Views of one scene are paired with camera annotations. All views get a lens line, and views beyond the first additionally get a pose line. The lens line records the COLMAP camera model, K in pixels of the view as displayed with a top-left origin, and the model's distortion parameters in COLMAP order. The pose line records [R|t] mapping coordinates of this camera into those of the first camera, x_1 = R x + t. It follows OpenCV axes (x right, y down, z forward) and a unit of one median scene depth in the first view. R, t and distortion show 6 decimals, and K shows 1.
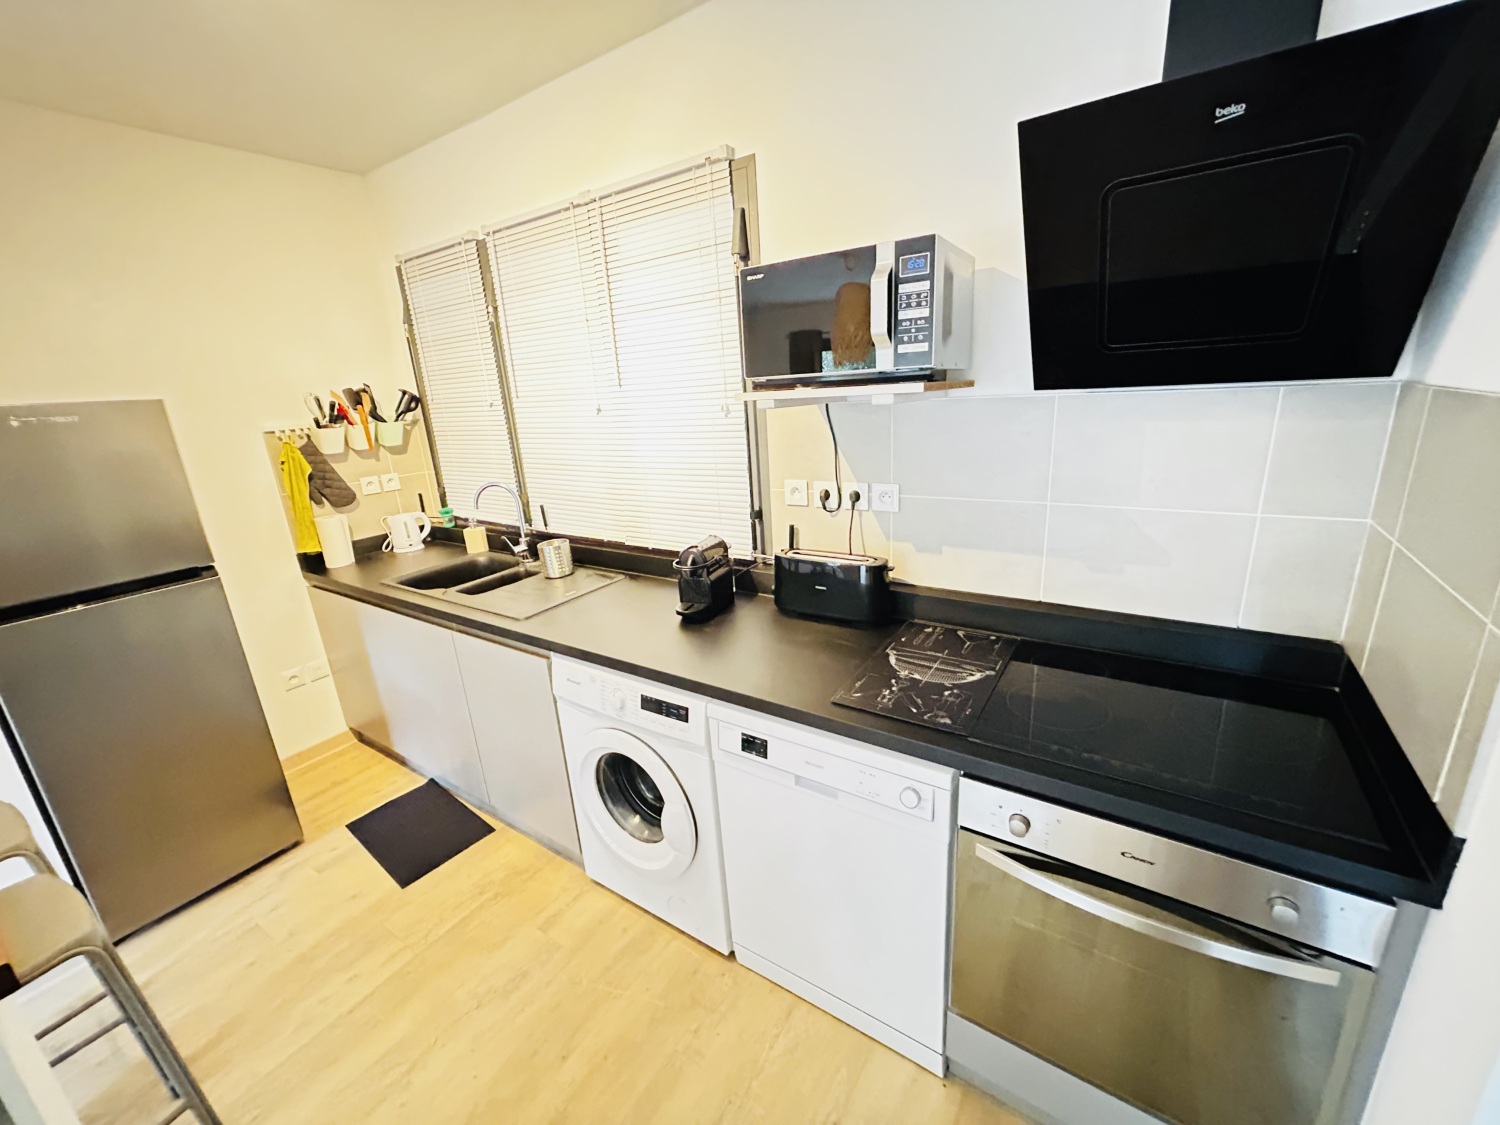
lens RADIAL K [[604.4, 0, 750.0], [0, 604.4, 562.5], [0, 0, 1]] dist [0.002300, 0.000046]
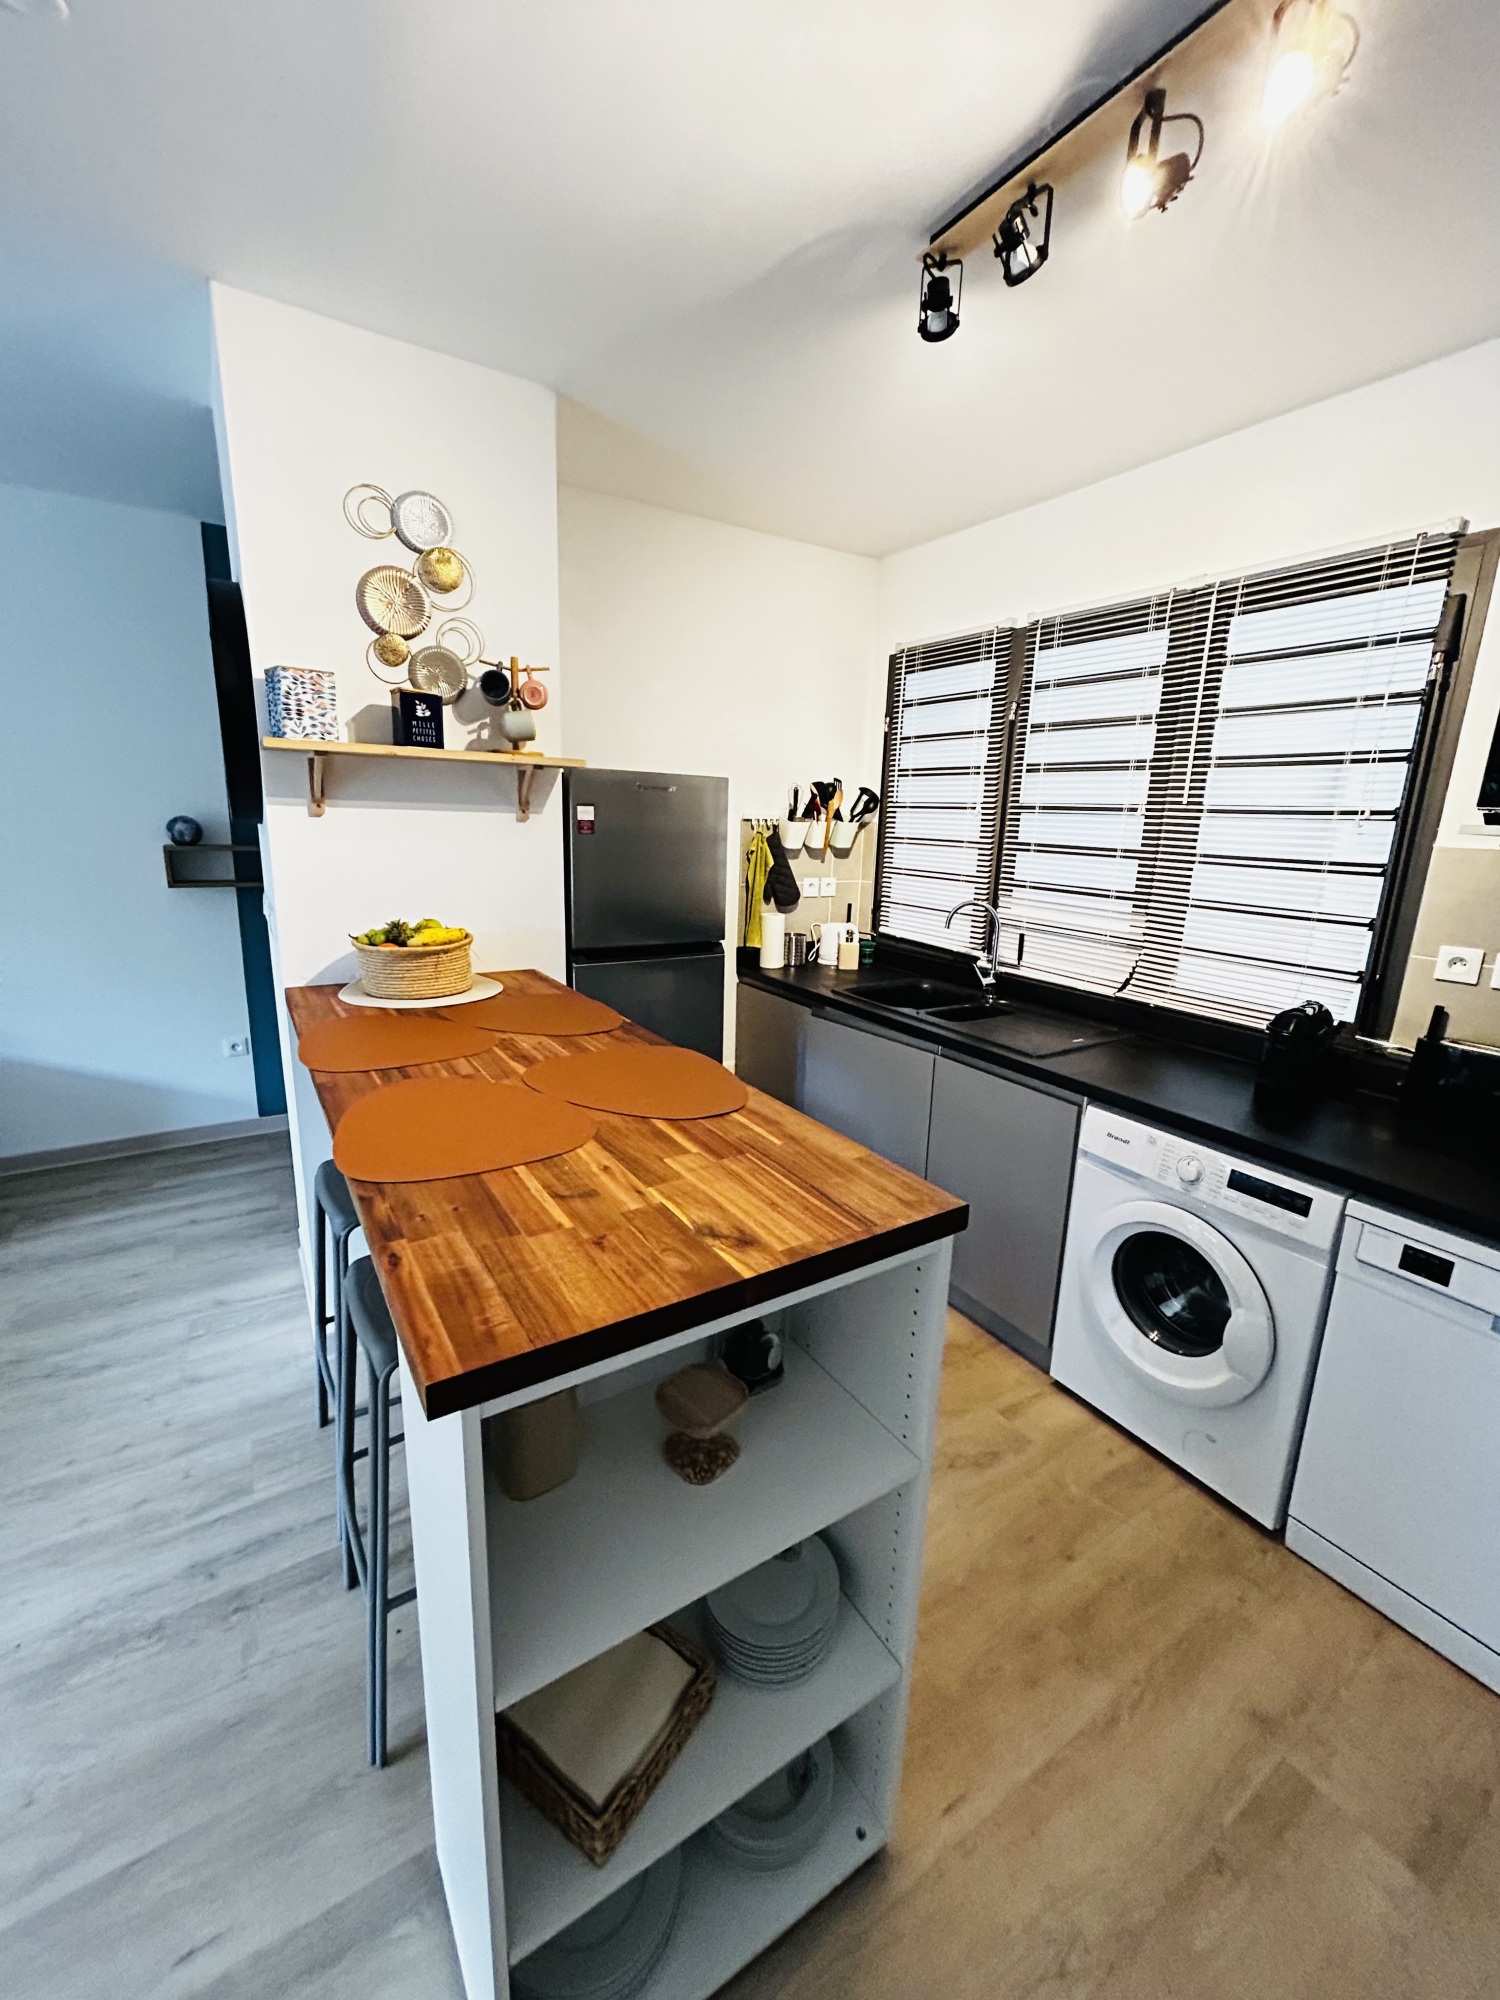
lens RADIAL K [[810.0, 0, 750.0], [0, 810.0, 1000.0], [0, 0, 1]] dist [-0.010886, 0.008676]
pose [[0.910604, 0.177789, -0.373083, -0.249224], [-0.196131, 0.980511, -0.011457, 0.080373], [0.363775, 0.083606, 0.927727, -0.174271]]
